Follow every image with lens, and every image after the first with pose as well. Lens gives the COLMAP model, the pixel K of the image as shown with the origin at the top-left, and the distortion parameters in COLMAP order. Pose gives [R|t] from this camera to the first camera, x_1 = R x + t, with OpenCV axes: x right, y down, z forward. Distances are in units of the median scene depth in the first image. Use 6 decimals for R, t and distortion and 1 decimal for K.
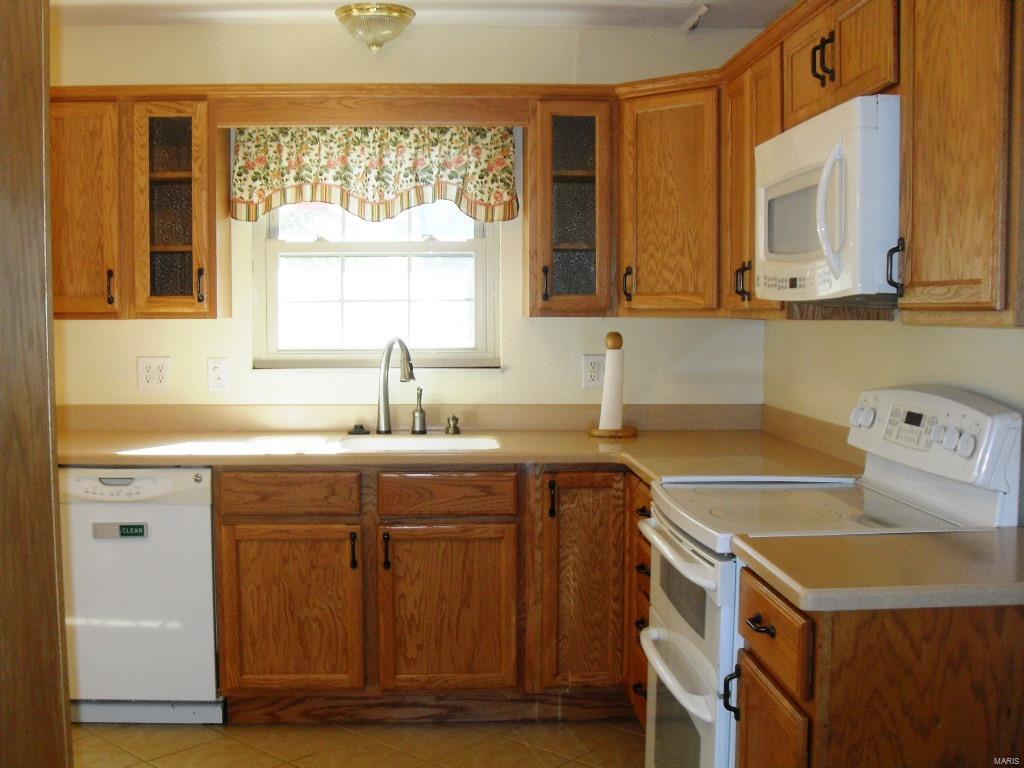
lens RADIAL K [[1279.5, 0, 513.0], [0, 1279.5, 382.0], [0, 0, 1]] dist [-0.034515, 0.000000]
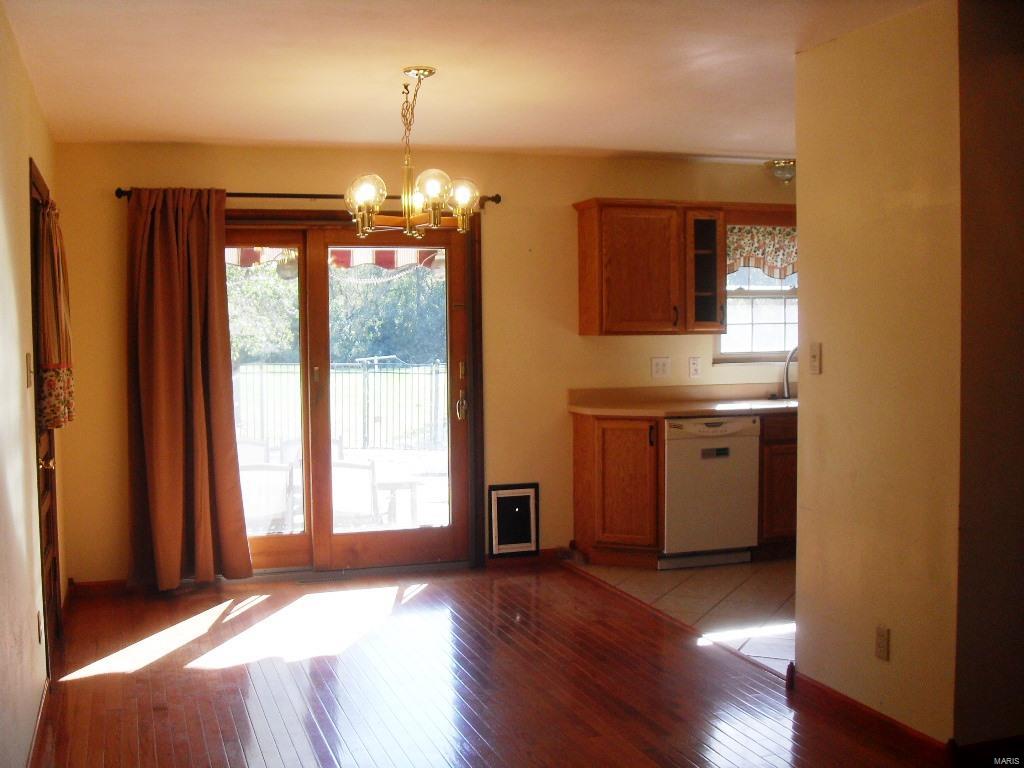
lens RADIAL K [[1130.8, 0, 511.9], [0, 1130.8, 384.3], [0, 0, 1]] dist [-0.038042, 0.000000]
pose [[0.946445, -0.028273, 0.321626, -0.992776], [0.035749, 0.999210, -0.017362, 0.035890], [-0.320881, 0.027930, 0.946708, -0.366965]]
